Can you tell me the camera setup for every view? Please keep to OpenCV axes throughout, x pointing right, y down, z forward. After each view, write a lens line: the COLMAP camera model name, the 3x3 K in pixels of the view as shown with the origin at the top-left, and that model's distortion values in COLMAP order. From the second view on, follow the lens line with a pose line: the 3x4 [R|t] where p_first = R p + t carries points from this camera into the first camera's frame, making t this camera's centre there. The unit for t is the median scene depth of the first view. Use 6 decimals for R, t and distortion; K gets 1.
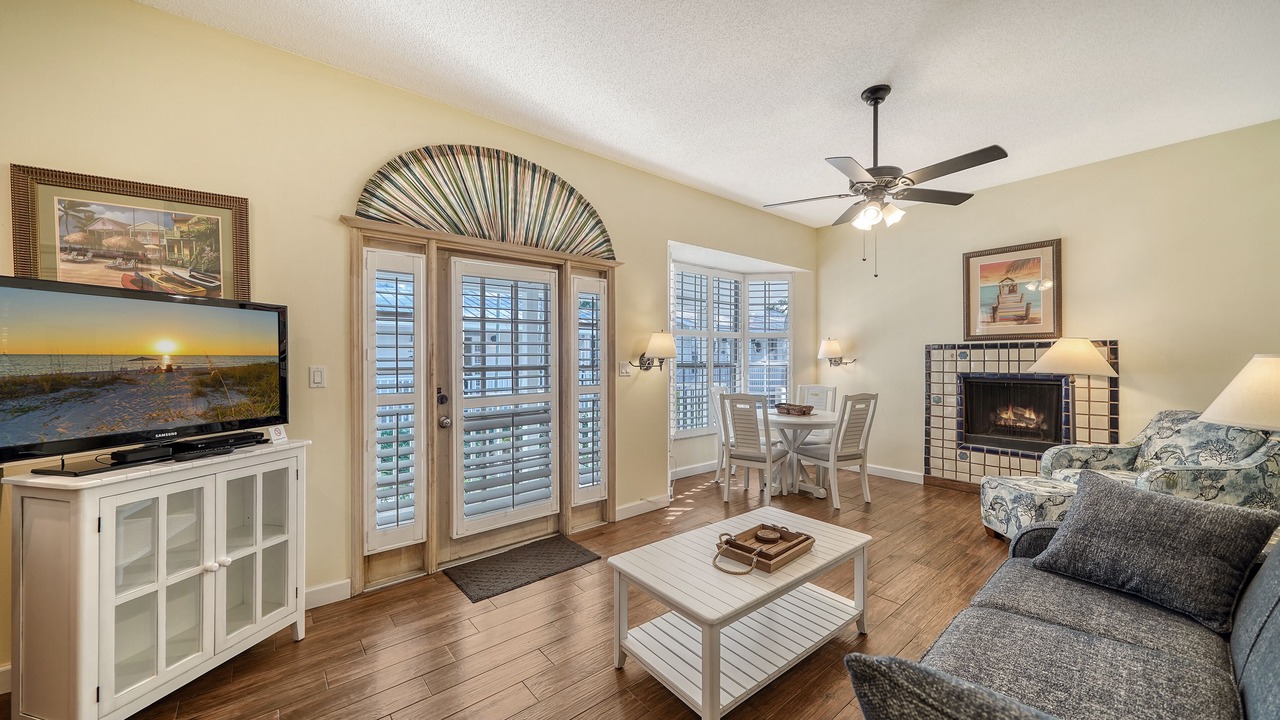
lens RADIAL K [[451.0, 0, 640.0], [0, 451.0, 360.0], [0, 0, 1]] dist [-0.001315, -0.000121]
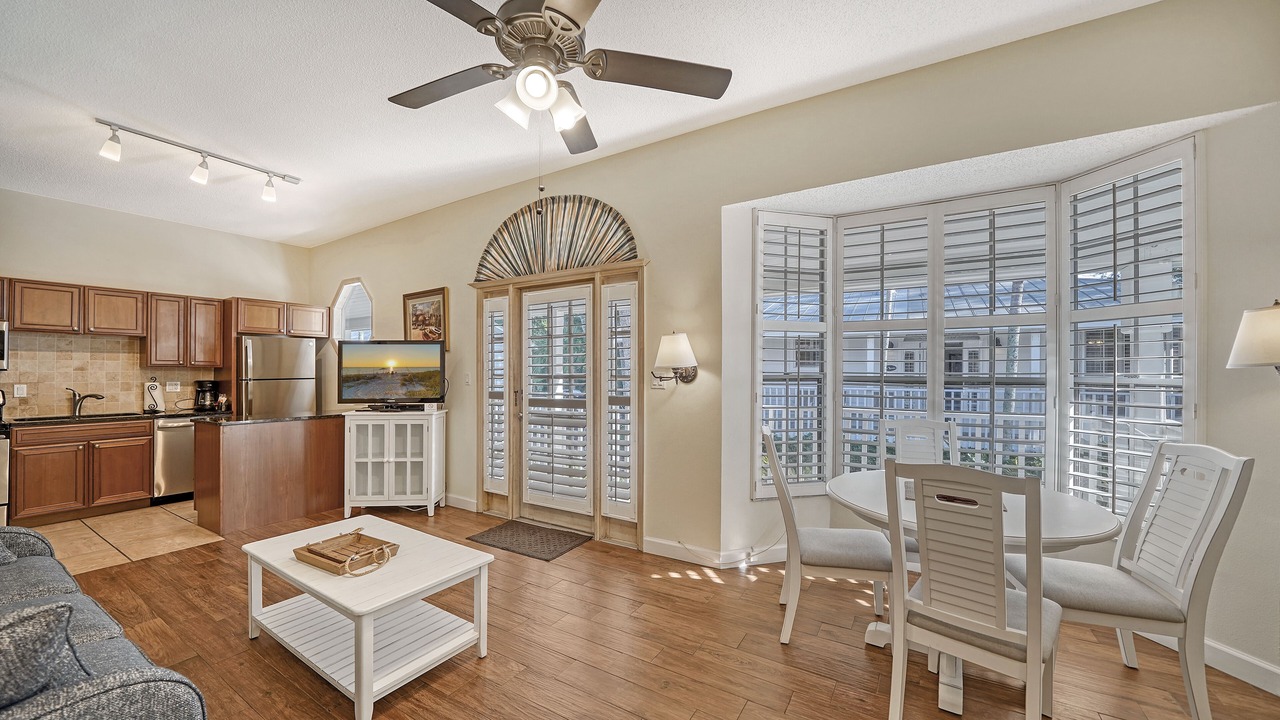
lens RADIAL K [[469.2, 0, 638.8], [0, 469.2, 368.5], [0, 0, 1]] dist [-0.000604, 0.000077]
pose [[0.329225, 0.000967, -0.944251, 0.731154], [-0.000495, 1.000000, 0.000852, -0.002831], [0.944251, 0.000187, 0.329226, 0.616509]]
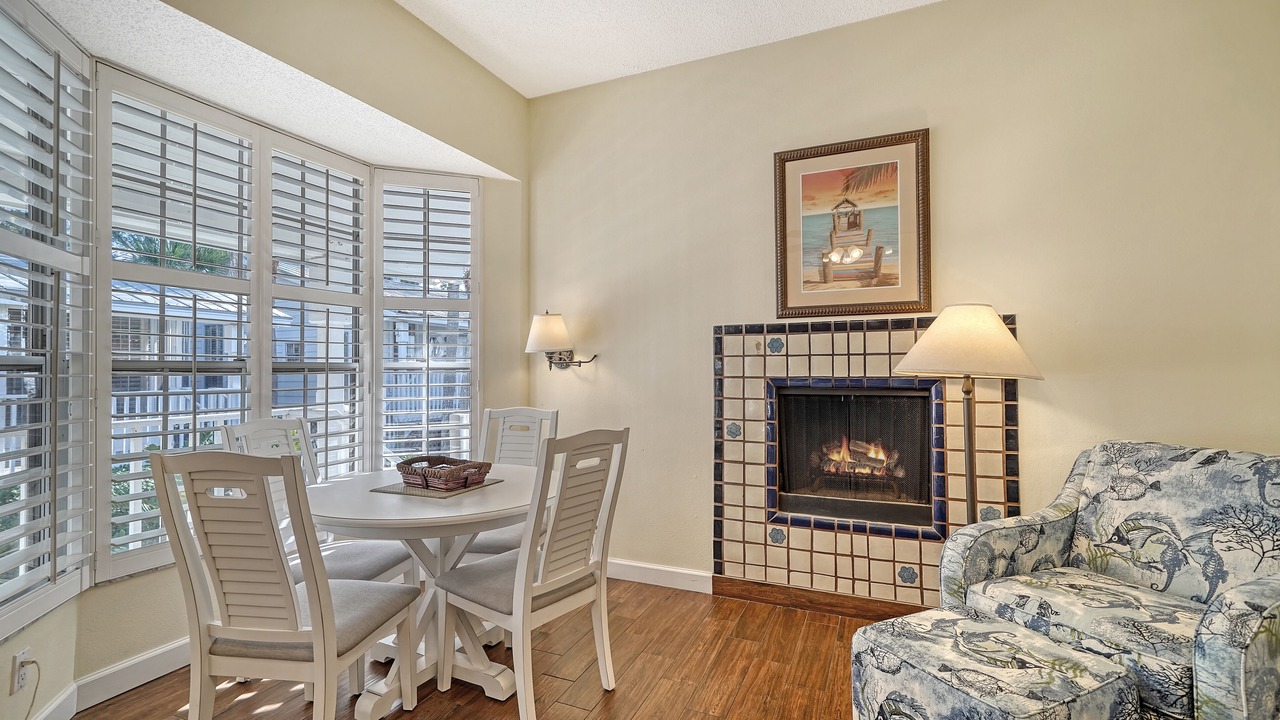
lens RADIAL K [[560.1, 0, 640.0], [0, 560.1, 360.0], [0, 0, 1]] dist [-0.000485, -0.000051]
pose [[0.889497, 0.006976, 0.456888, 0.300871], [0.002367, 0.999800, -0.019873, 0.021756], [-0.456935, 0.018758, 0.889302, 0.535109]]
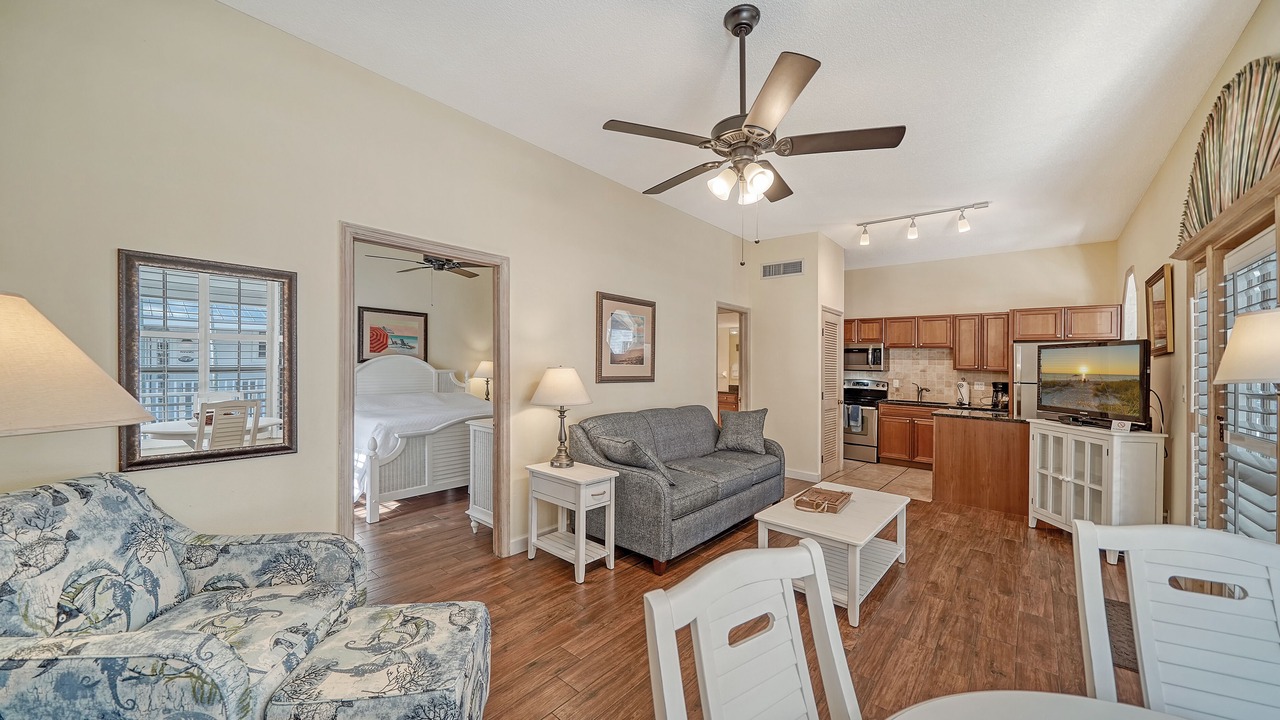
lens RADIAL K [[469.2, 0, 638.8], [0, 469.2, 368.5], [0, 0, 1]] dist [-0.000604, 0.000077]
pose [[-0.982191, -0.012896, -0.187440, 0.567230], [-0.015595, 0.999795, 0.012933, -0.013739], [0.187235, 0.015626, -0.982191, 1.173783]]
